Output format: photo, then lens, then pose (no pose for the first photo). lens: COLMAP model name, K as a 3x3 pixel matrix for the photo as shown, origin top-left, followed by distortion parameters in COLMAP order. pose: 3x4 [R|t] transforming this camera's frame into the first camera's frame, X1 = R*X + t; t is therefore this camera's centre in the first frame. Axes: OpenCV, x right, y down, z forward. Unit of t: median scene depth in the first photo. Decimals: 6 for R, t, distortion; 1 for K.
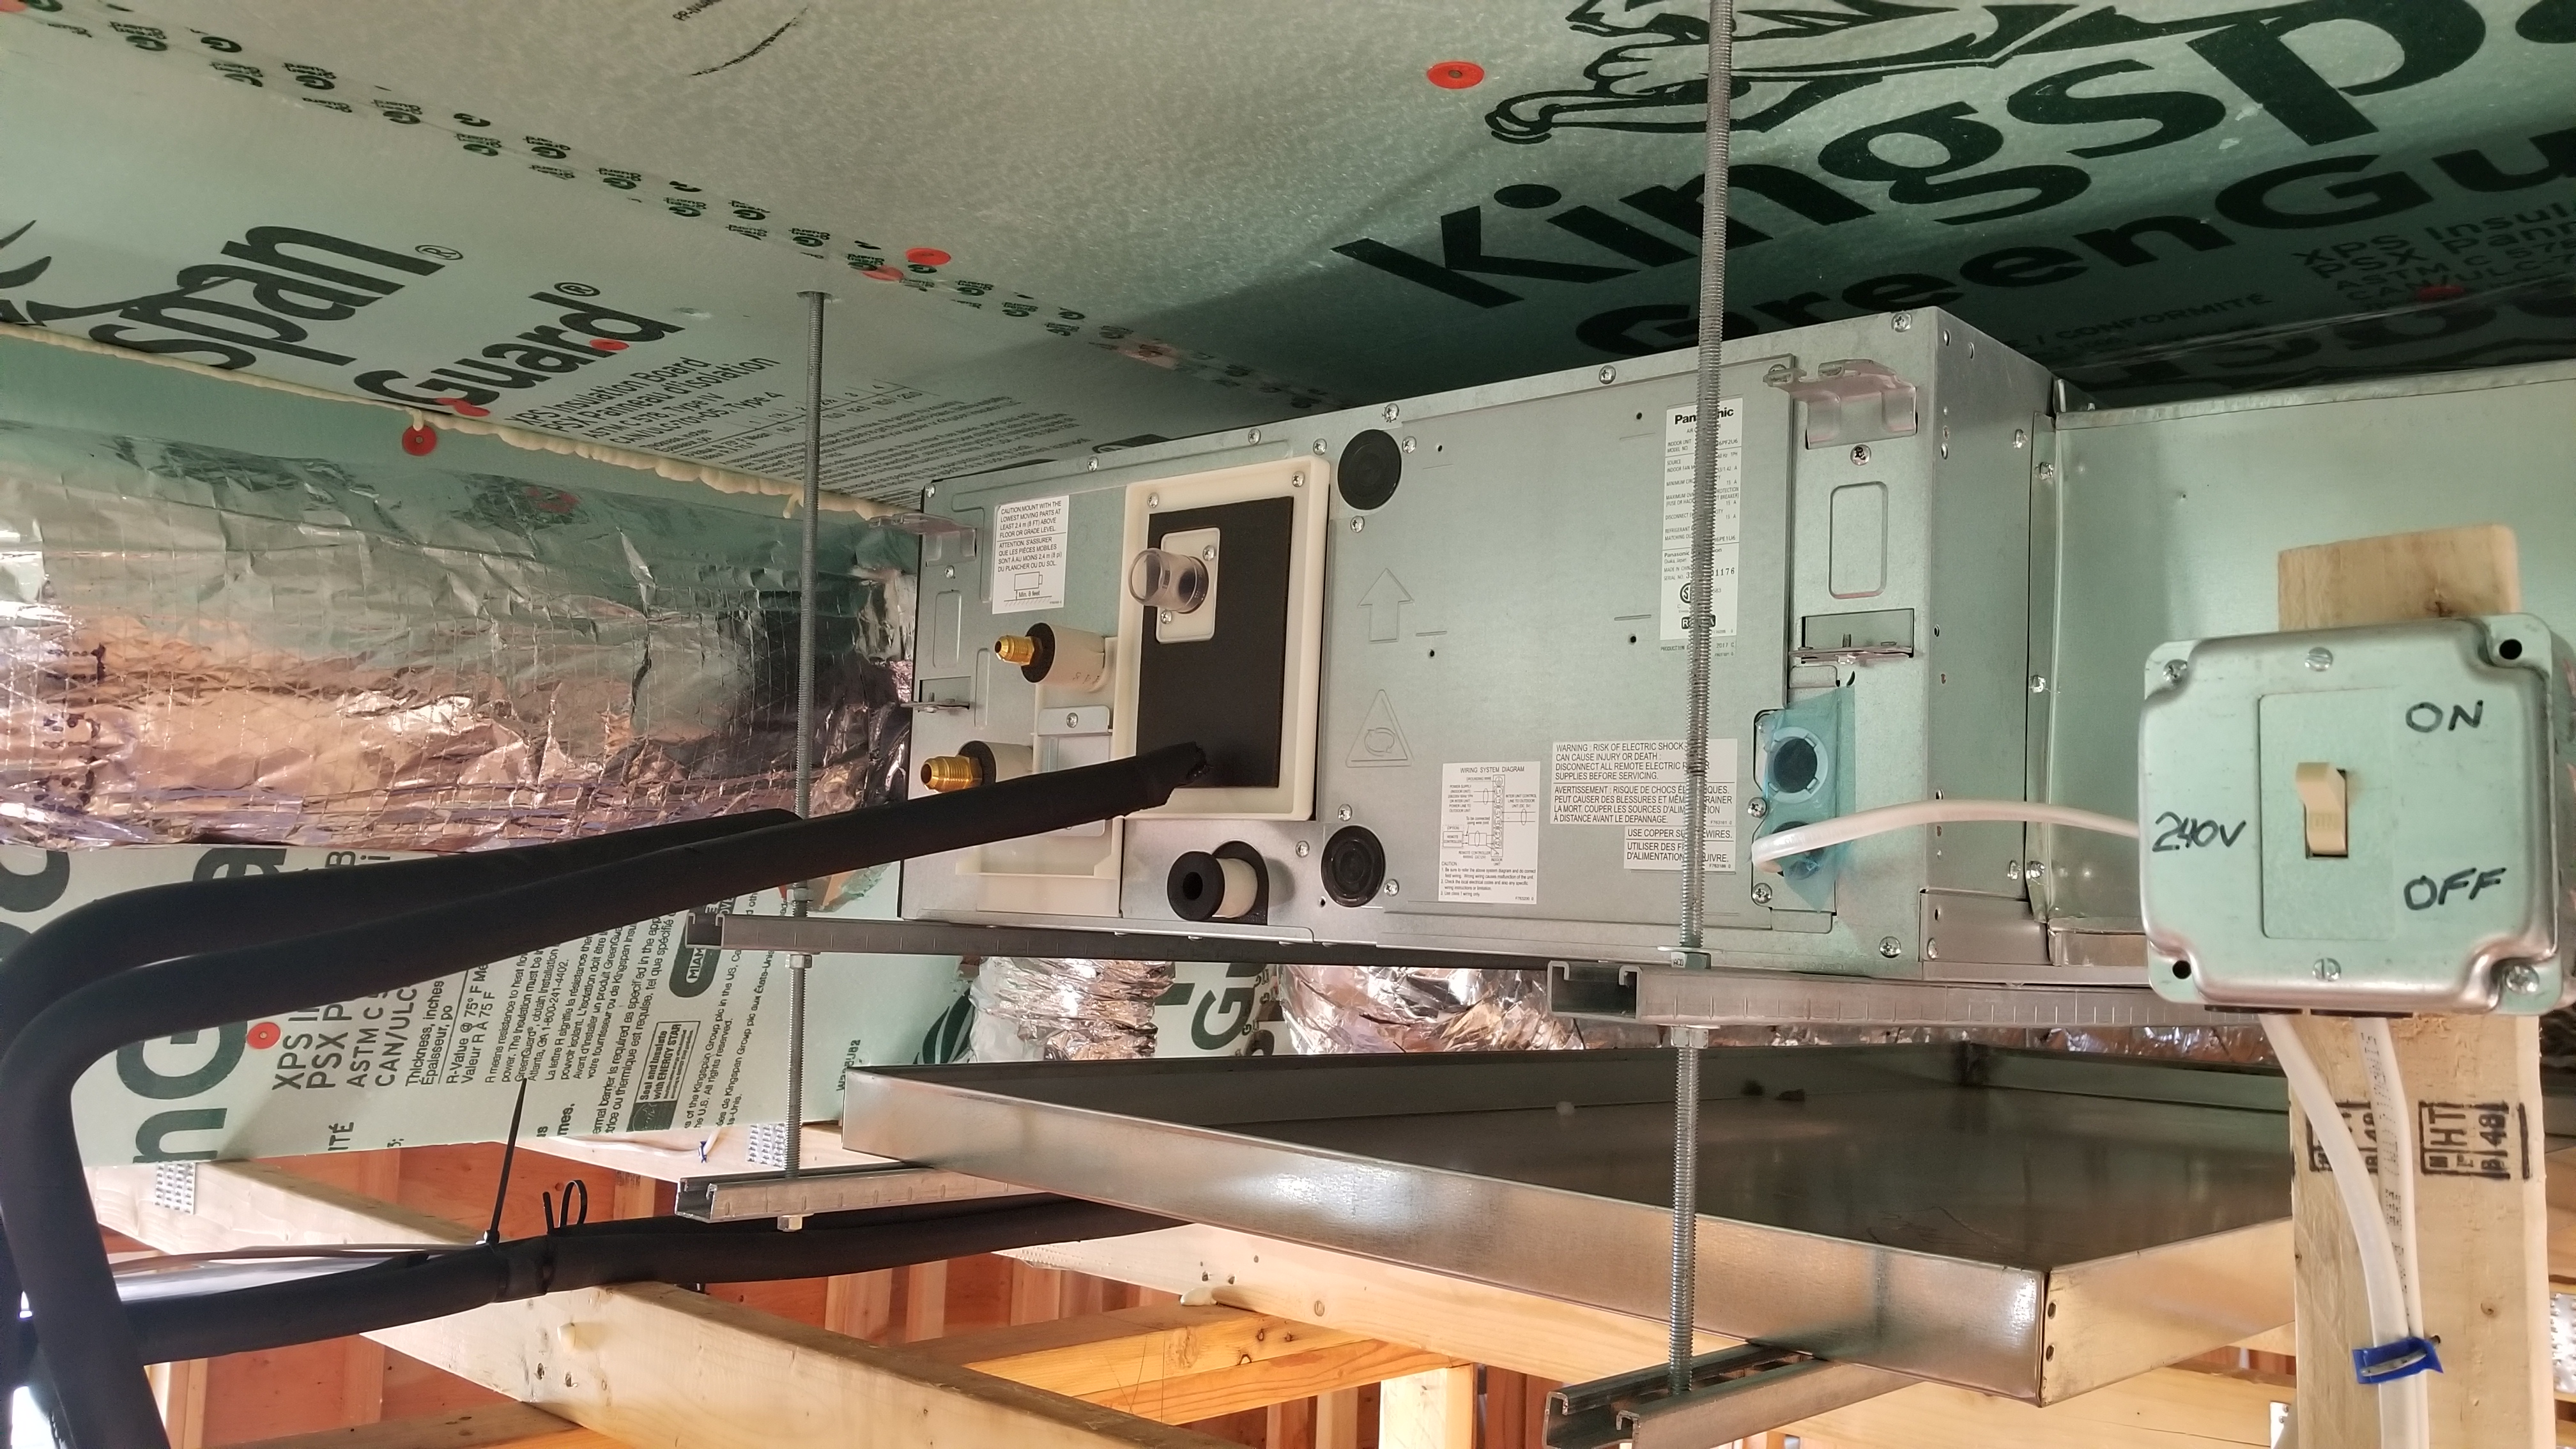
lens RADIAL K [[2018.3, 0, 1288.6], [0, 2018.3, 737.9], [0, 0, 1]] dist [0.026935, -0.006147]
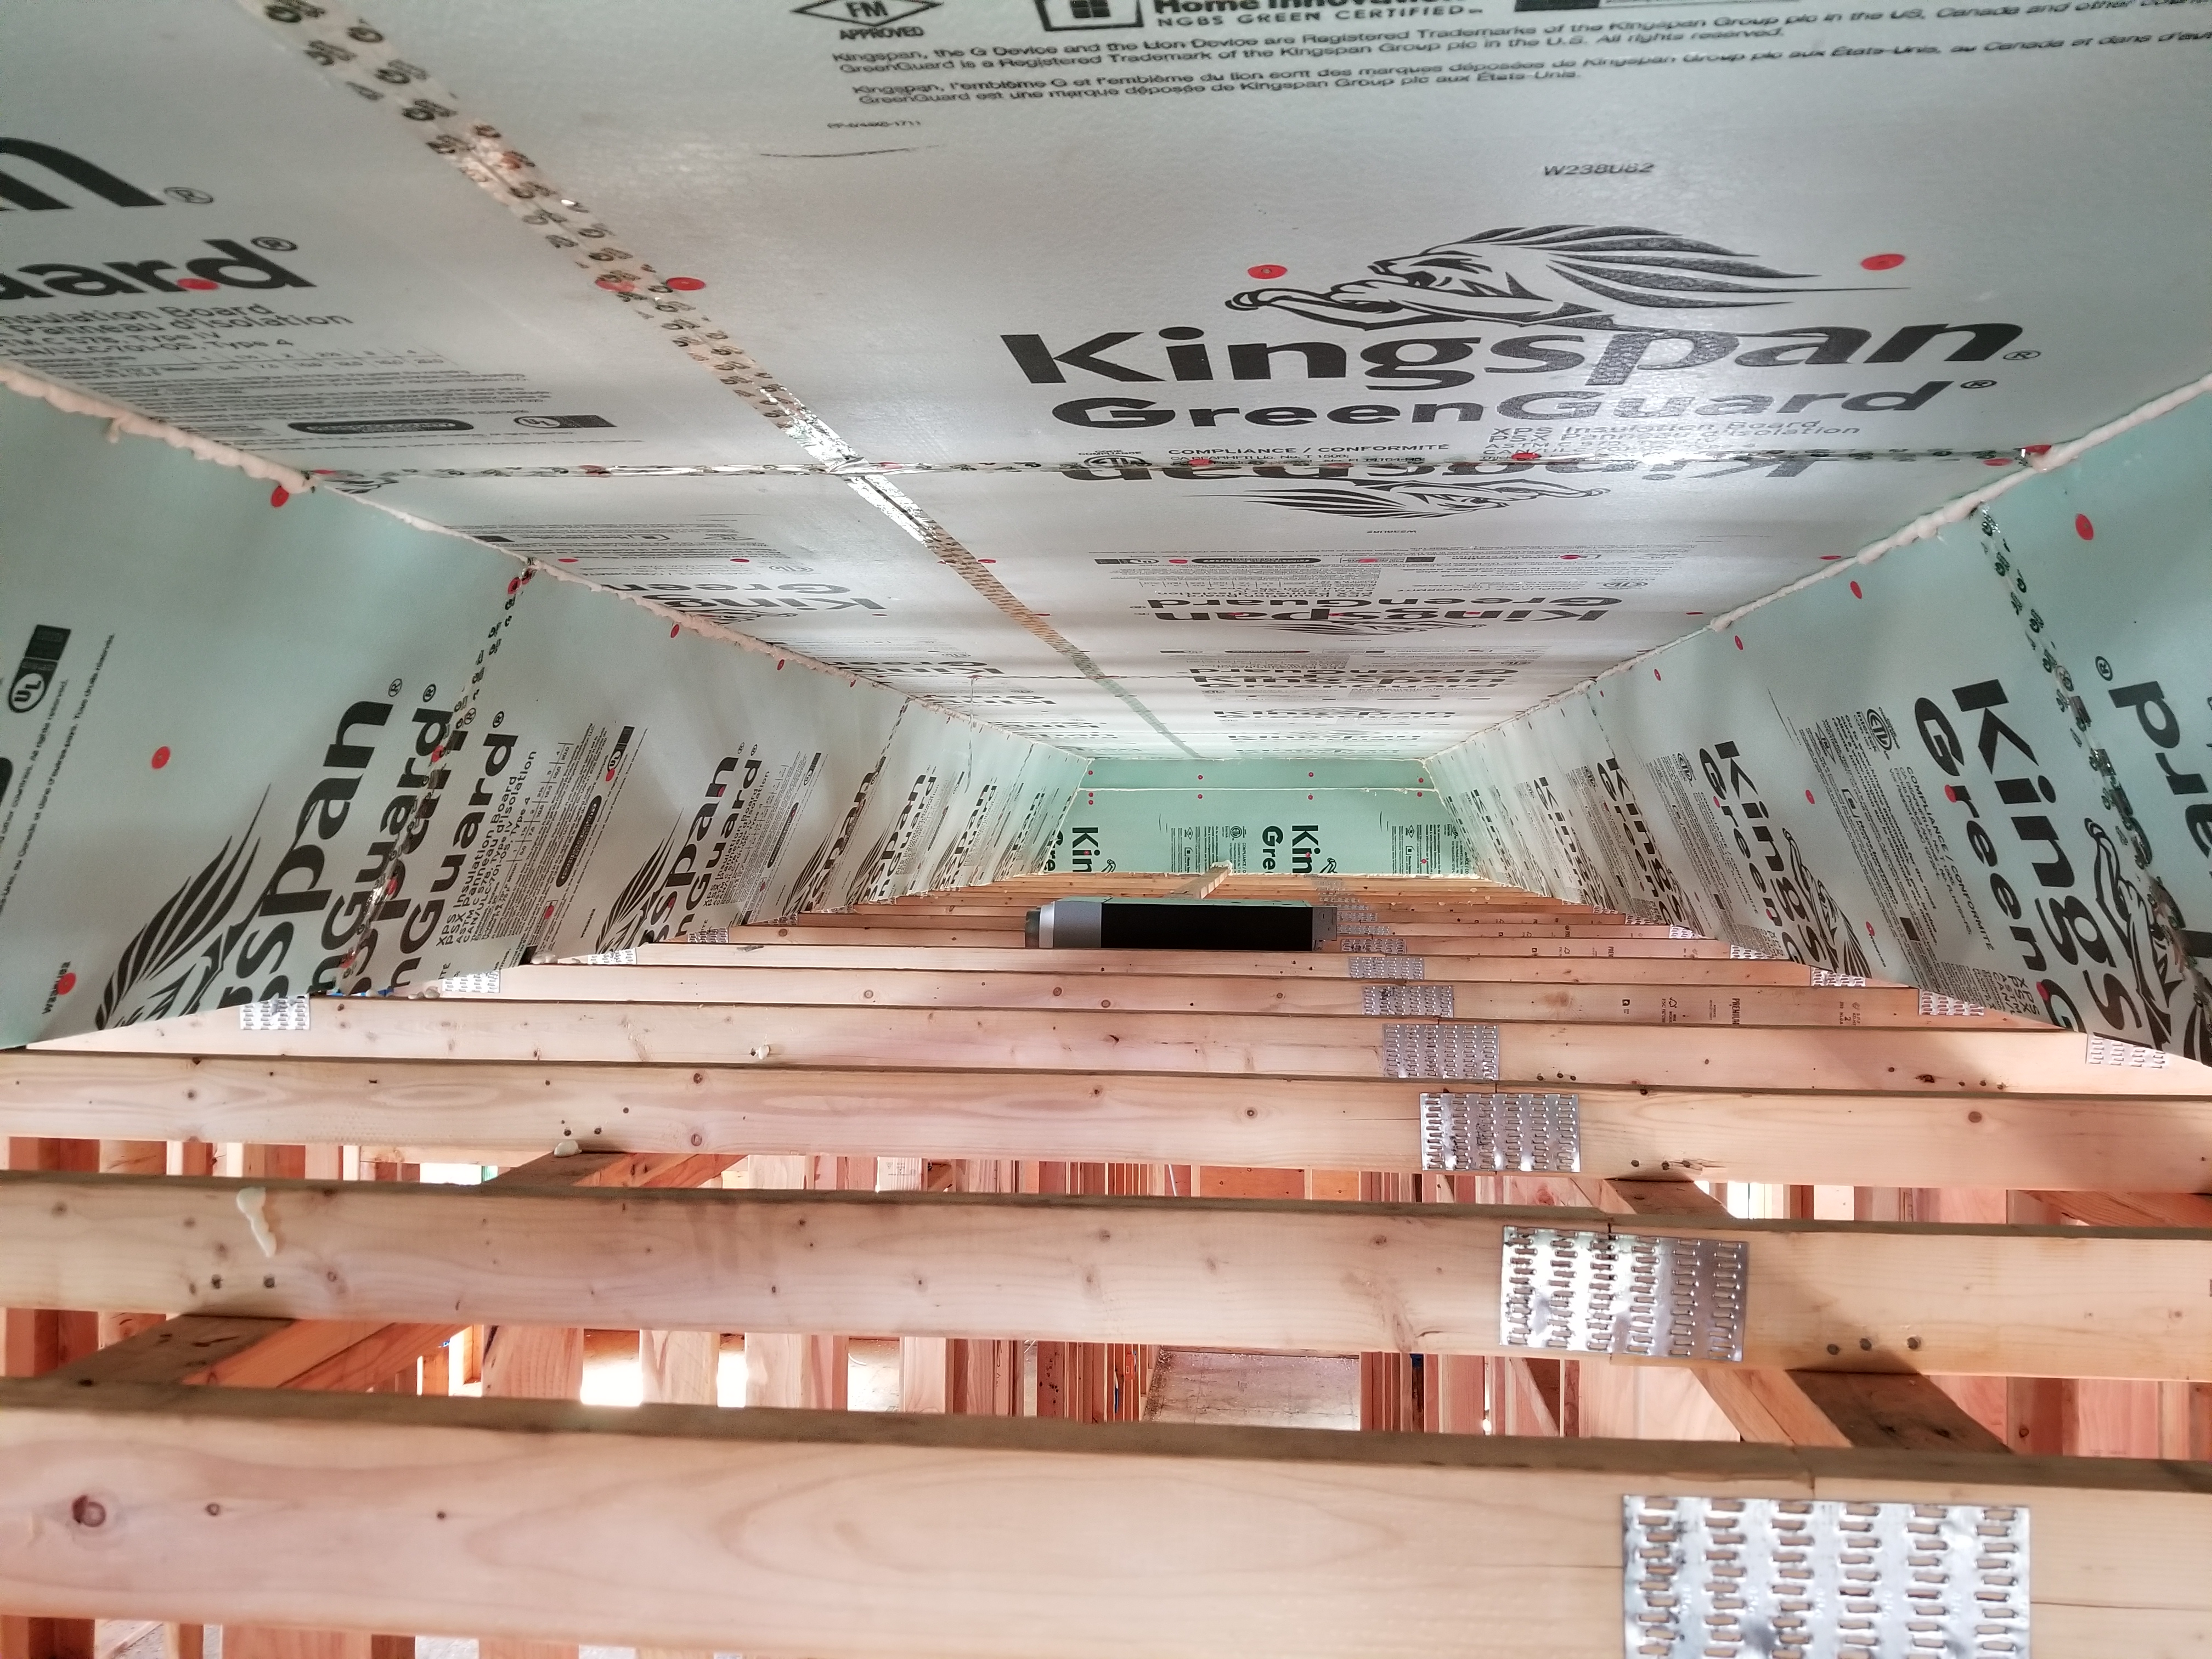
lens RADIAL K [[1743.6, 0, 1109.6], [0, 1743.6, 823.0], [0, 0, 1]] dist [0.018209, -0.002745]
pose [[0.783205, -0.029882, 0.621045, -0.686944], [-0.033925, 0.995303, 0.090673, -0.030488], [-0.620838, -0.092084, 0.778512, 0.028085]]
